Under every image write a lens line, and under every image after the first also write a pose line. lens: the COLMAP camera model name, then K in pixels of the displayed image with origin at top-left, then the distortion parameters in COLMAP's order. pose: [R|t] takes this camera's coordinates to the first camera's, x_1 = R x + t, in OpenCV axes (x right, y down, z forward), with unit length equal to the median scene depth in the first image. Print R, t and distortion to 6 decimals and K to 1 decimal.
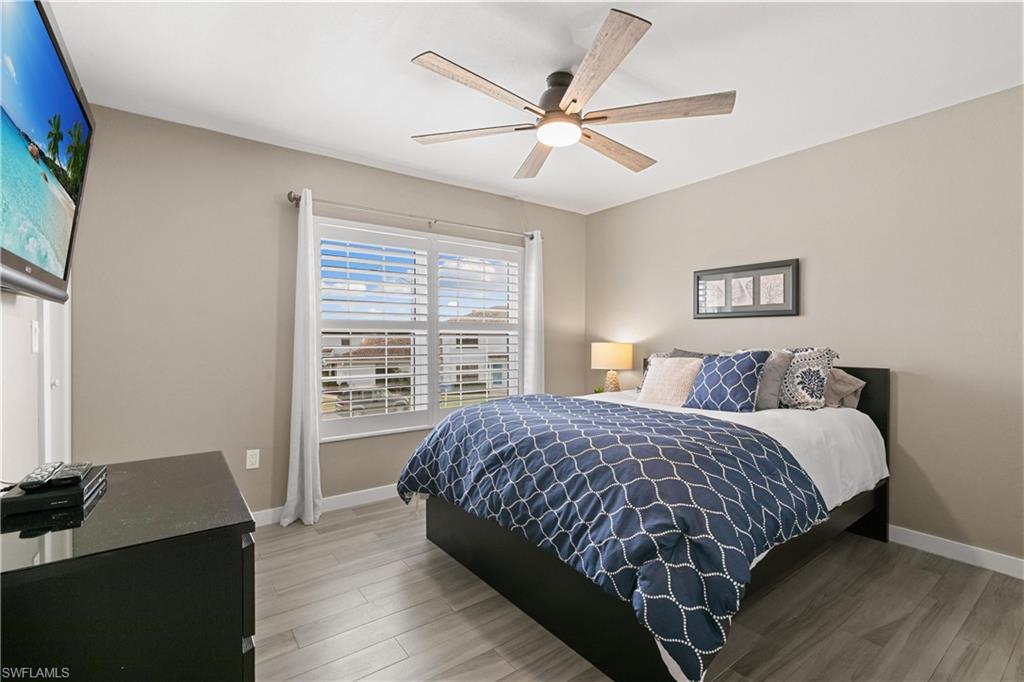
lens RADIAL K [[456.7, 0, 510.9], [0, 456.7, 344.1], [0, 0, 1]] dist [0.010024, -0.002136]
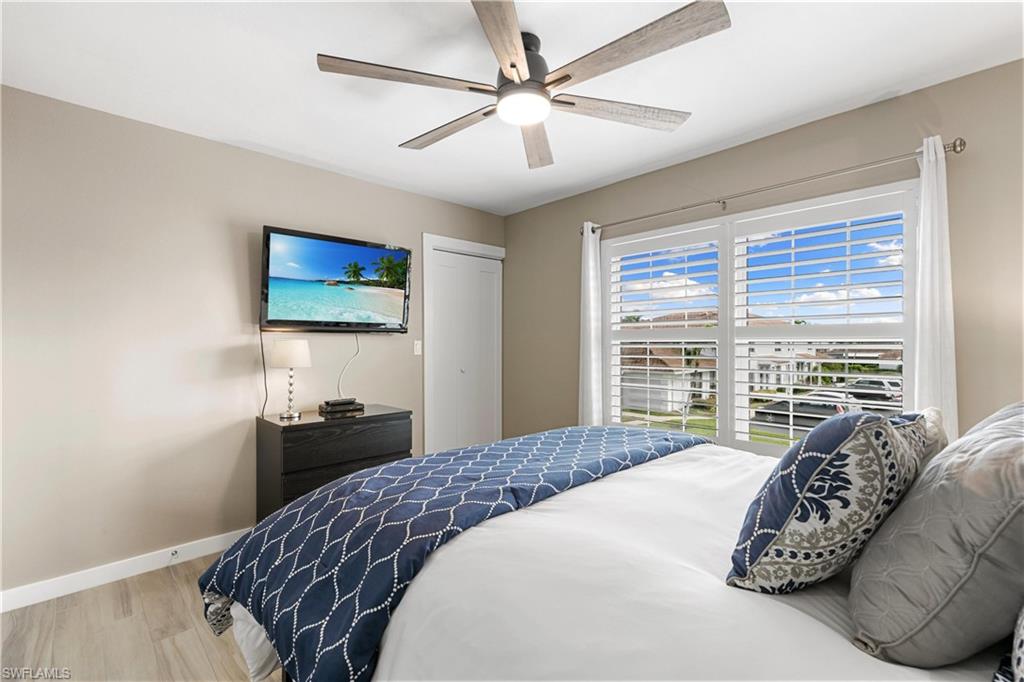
lens RADIAL K [[456.7, 0, 501.3], [0, 456.7, 342.5], [0, 0, 1]] dist [0.010024, -0.002136]
pose [[0.094497, 0.001029, -0.995525, 0.648489], [-0.012119, 0.999927, -0.000117, -0.020031], [0.995451, 0.012076, 0.094502, 0.606532]]
